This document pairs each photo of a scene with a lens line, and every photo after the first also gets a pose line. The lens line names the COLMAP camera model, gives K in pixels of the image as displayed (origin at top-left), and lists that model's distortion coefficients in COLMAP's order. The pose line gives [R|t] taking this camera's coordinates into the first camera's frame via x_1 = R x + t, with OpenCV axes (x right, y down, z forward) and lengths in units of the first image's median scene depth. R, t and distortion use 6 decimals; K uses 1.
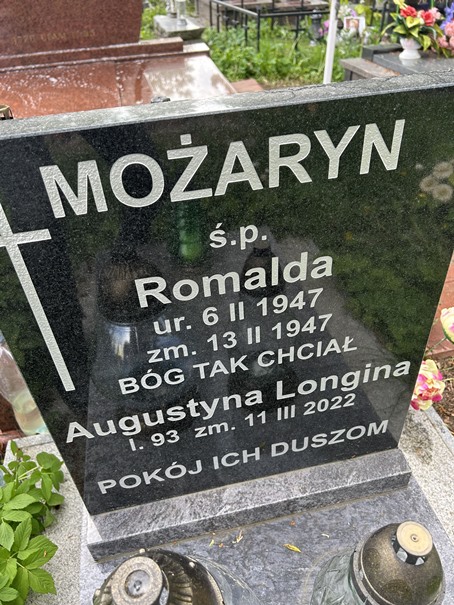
lens RADIAL K [[452.5, 0, 225.7], [0, 452.5, 301.6], [0, 0, 1]] dist [0.042429, -0.034188]
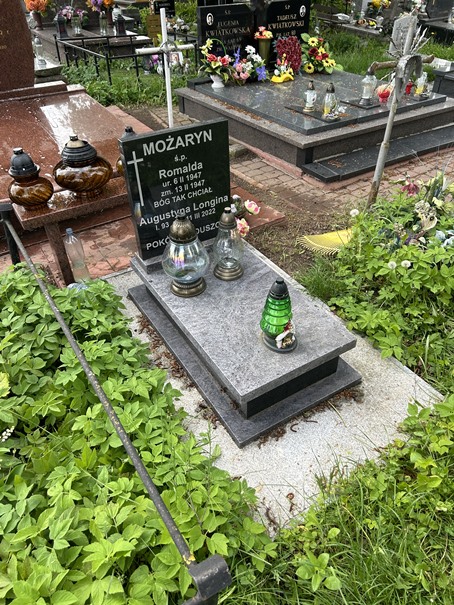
lens RADIAL K [[452.5, 0, 227.5], [0, 452.5, 304.2], [0, 0, 1]] dist [0.042429, -0.034188]
pose [[0.939445, -0.186751, 0.287344, -0.962791], [0.191732, 0.981386, 0.010971, 1.146805], [-0.284044, 0.044787, 0.957765, -2.938717]]
